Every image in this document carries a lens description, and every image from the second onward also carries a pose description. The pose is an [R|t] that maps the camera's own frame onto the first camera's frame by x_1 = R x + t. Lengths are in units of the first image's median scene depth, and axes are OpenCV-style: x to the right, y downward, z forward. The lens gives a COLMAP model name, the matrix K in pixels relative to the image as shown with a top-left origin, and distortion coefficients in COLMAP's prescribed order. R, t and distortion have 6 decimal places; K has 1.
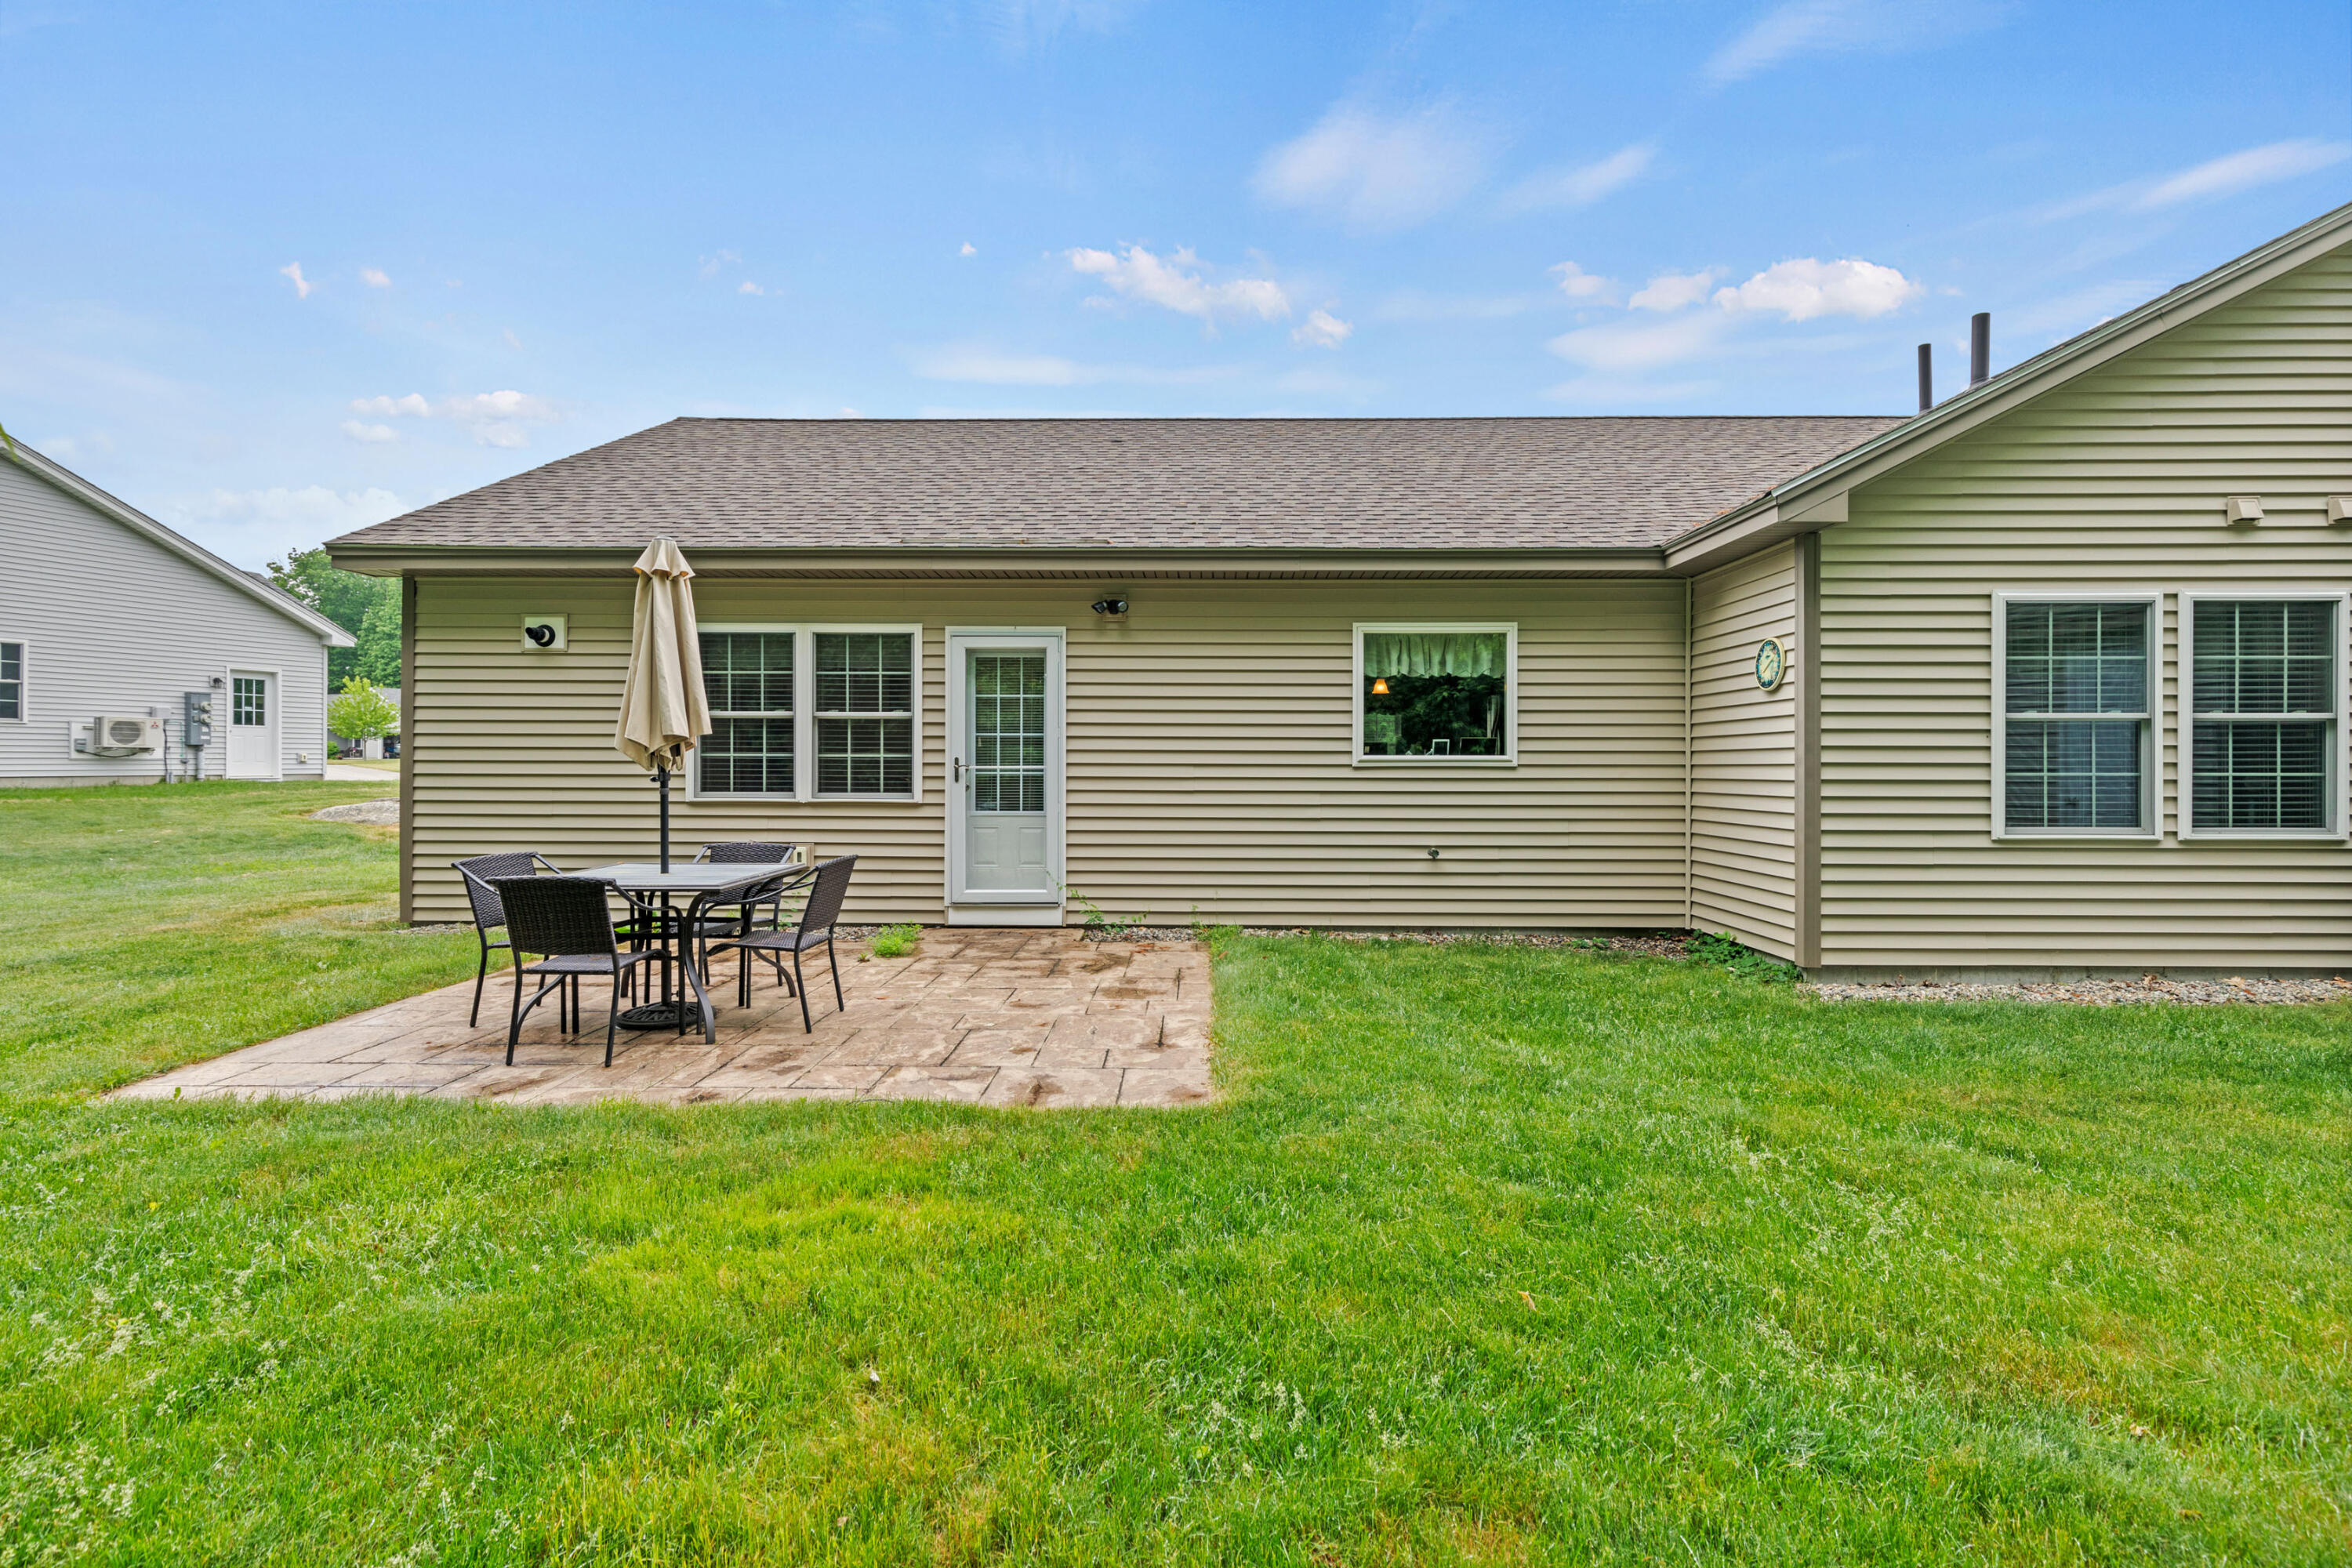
lens RADIAL K [[1061.3, 0, 1176.0], [0, 1061.3, 784.0], [0, 0, 1]] dist [0.010983, -0.000128]
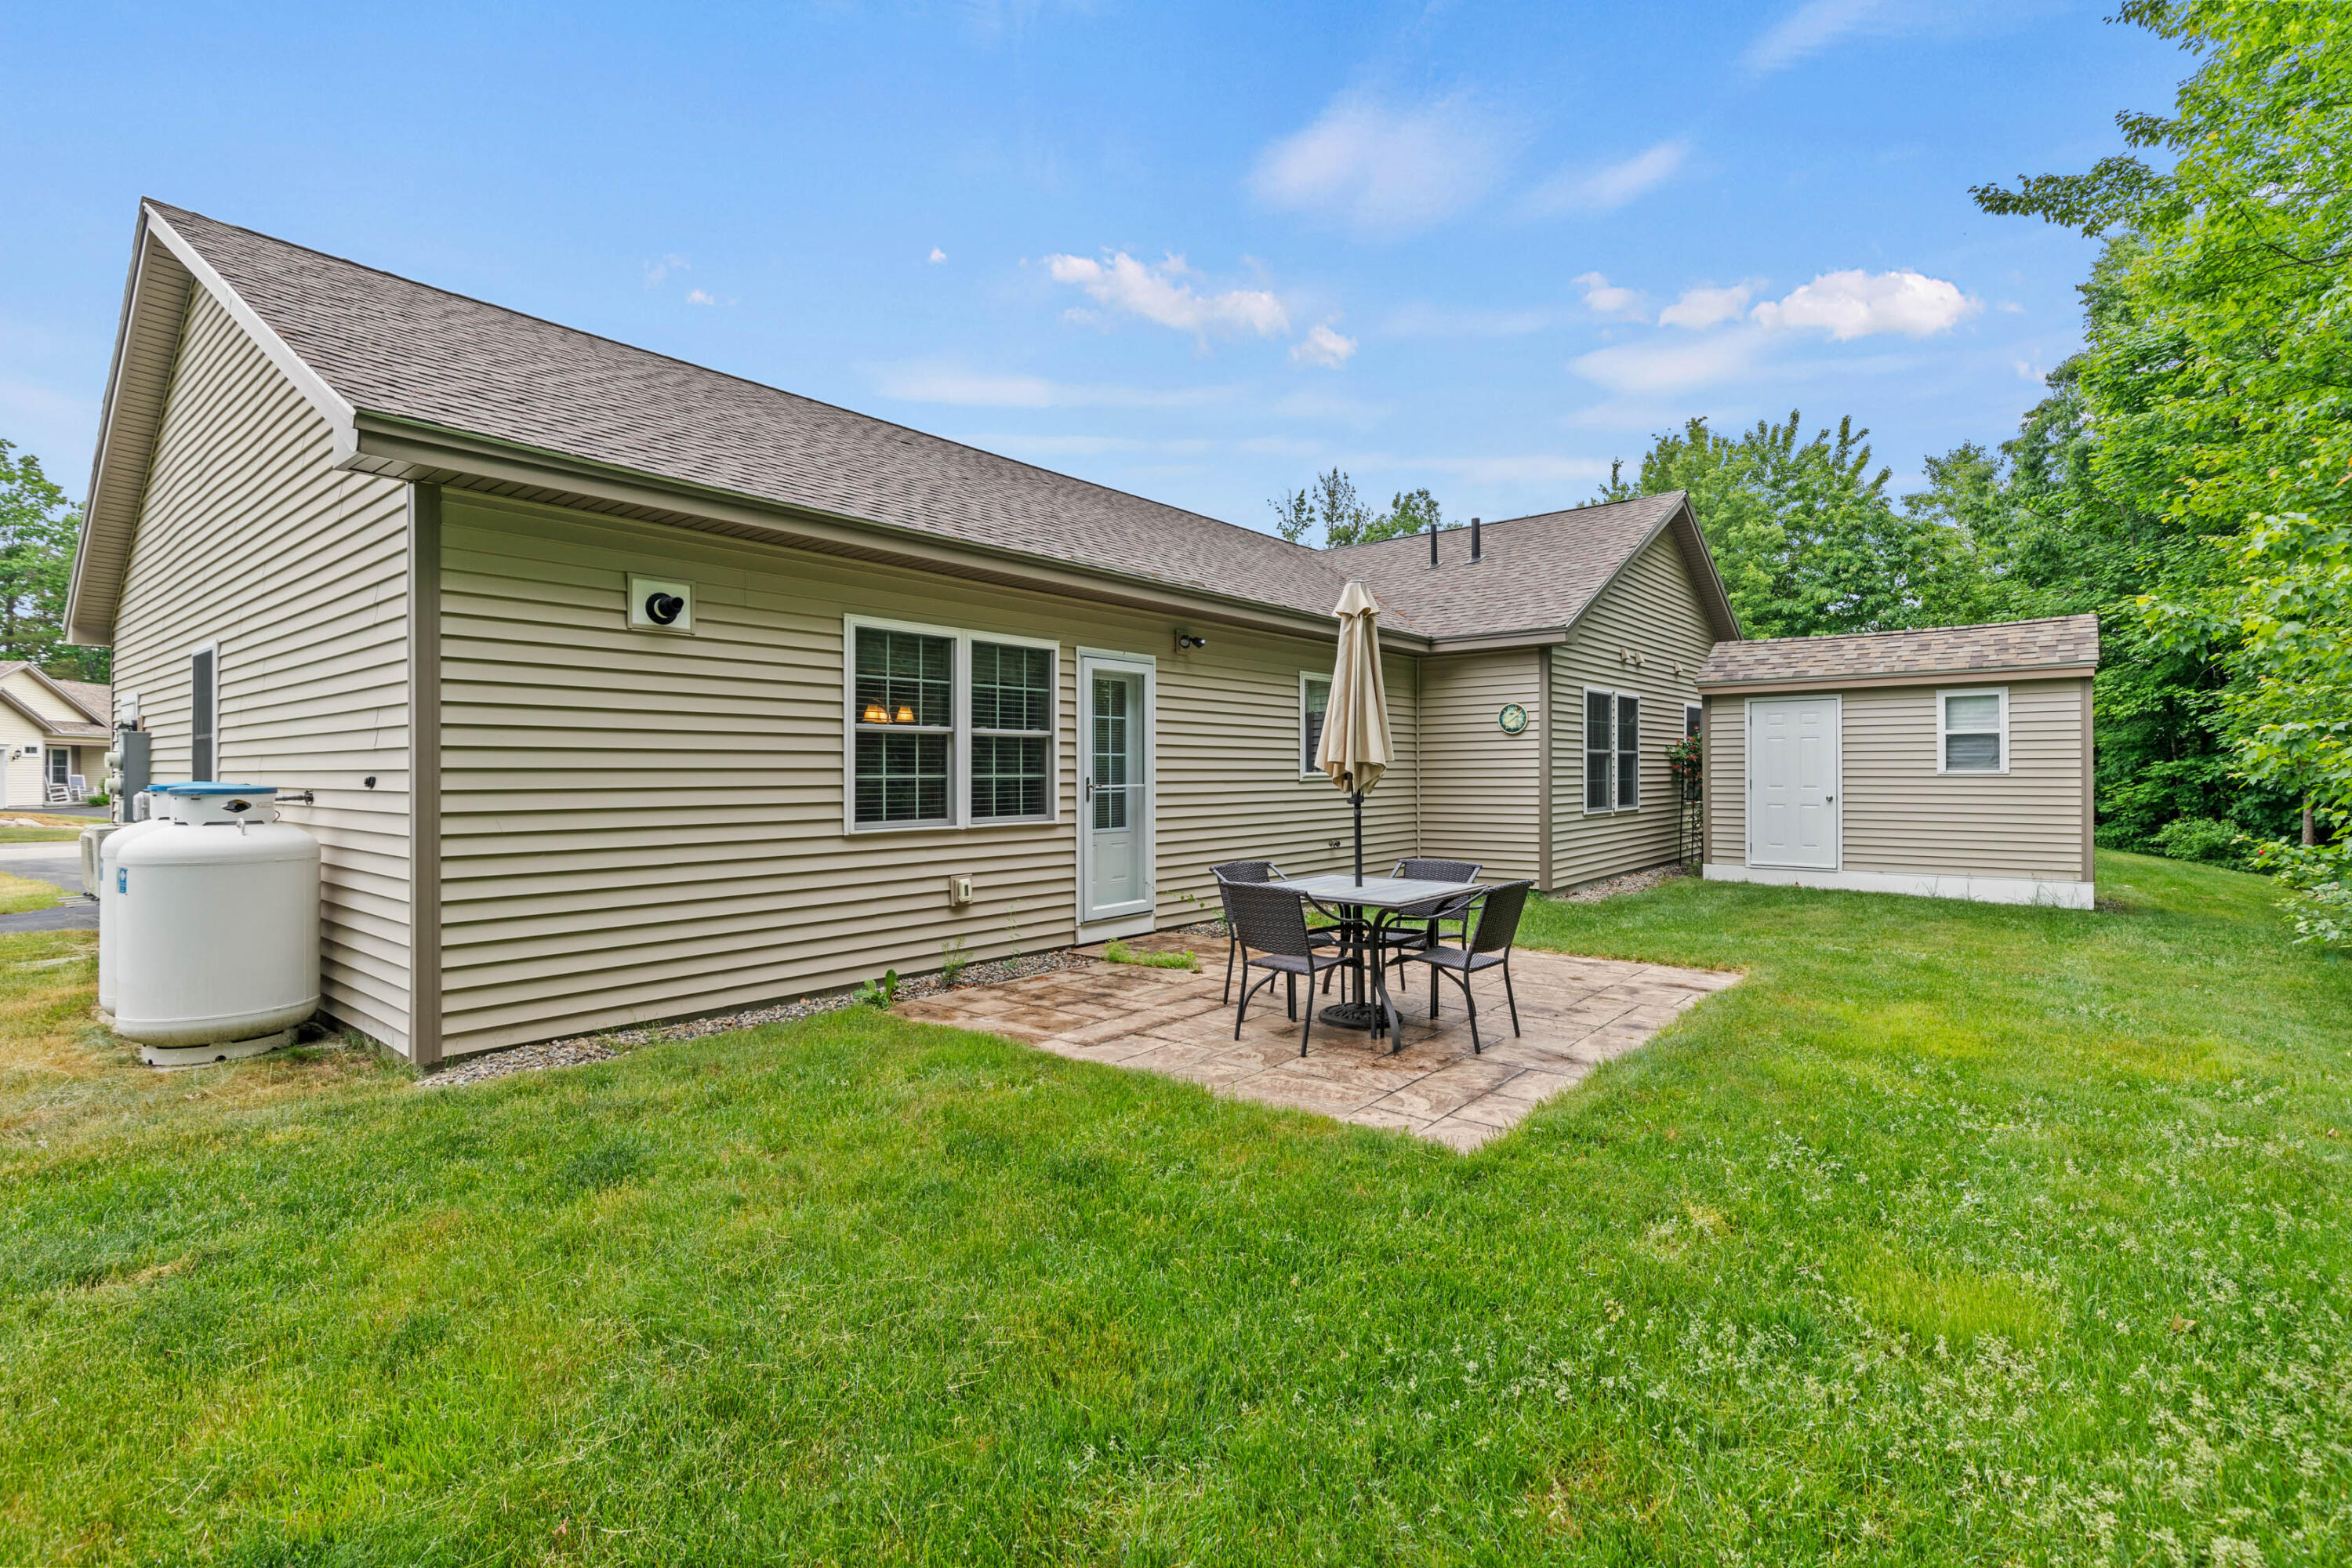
lens RADIAL K [[1061.3, 0, 1176.0], [0, 1061.3, 784.0], [0, 0, 1]] dist [0.010983, -0.000128]
pose [[0.621834, -0.015476, 0.782996, -0.938429], [0.019053, 0.999808, 0.004630, -0.021403], [-0.782917, 0.012039, 0.622009, 0.306810]]
